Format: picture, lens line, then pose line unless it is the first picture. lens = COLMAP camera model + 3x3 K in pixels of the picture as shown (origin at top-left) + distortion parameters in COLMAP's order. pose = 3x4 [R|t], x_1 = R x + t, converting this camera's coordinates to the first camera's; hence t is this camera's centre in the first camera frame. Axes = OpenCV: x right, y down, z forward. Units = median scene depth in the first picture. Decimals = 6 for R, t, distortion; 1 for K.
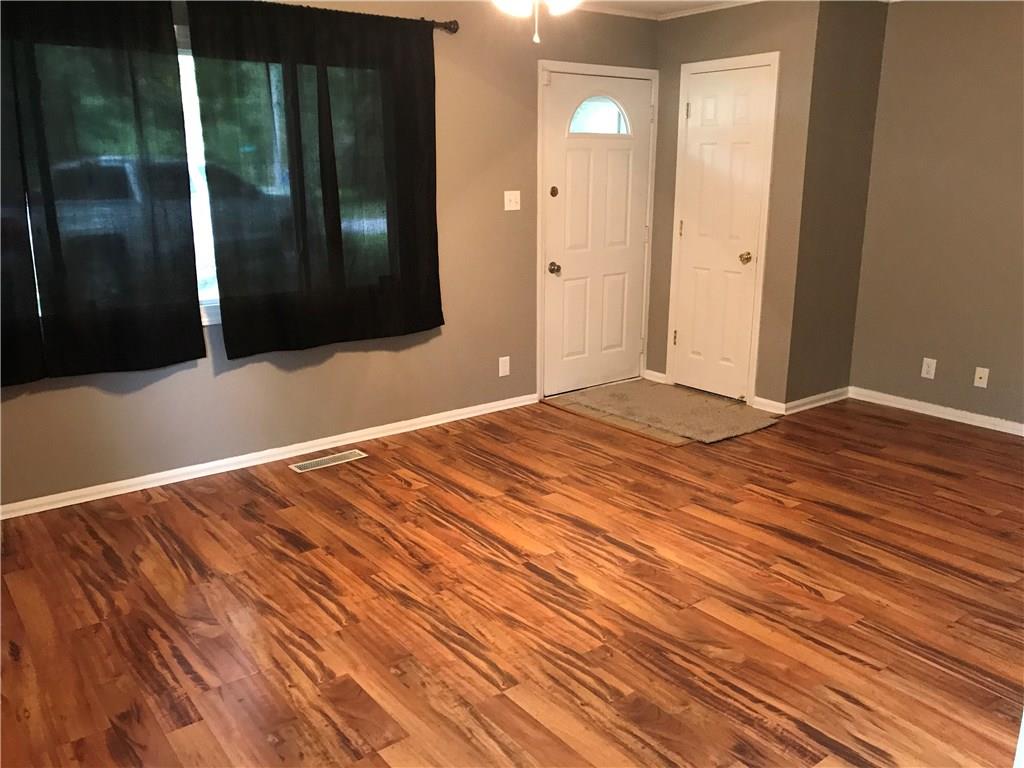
lens RADIAL K [[852.0, 0, 507.5], [0, 852.0, 389.9], [0, 0, 1]] dist [0.045909, 0.002258]
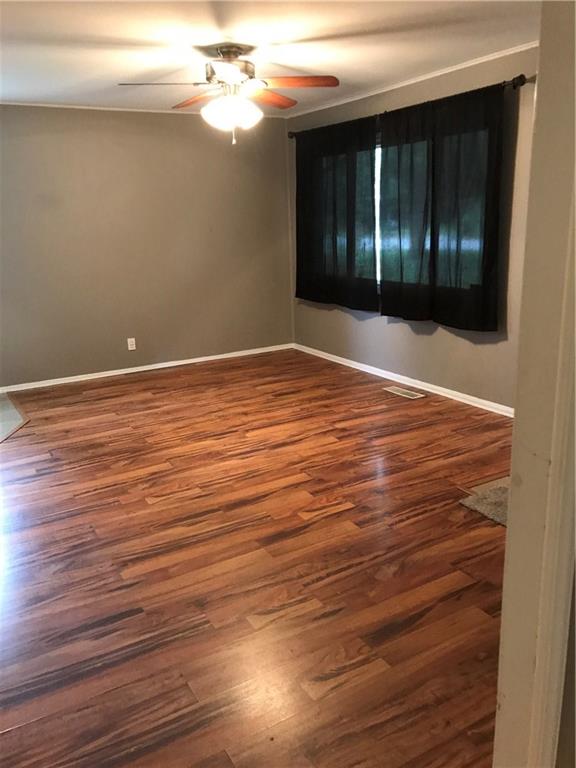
lens RADIAL K [[639.0, 0, 291.4], [0, 639.0, 380.8], [0, 0, 1]] dist [0.045909, 0.002258]
pose [[-0.147607, 0.253859, -0.955912, 1.090525], [-0.216987, 0.934641, 0.281715, -0.259966], [0.964950, 0.249003, -0.082875, 1.022618]]
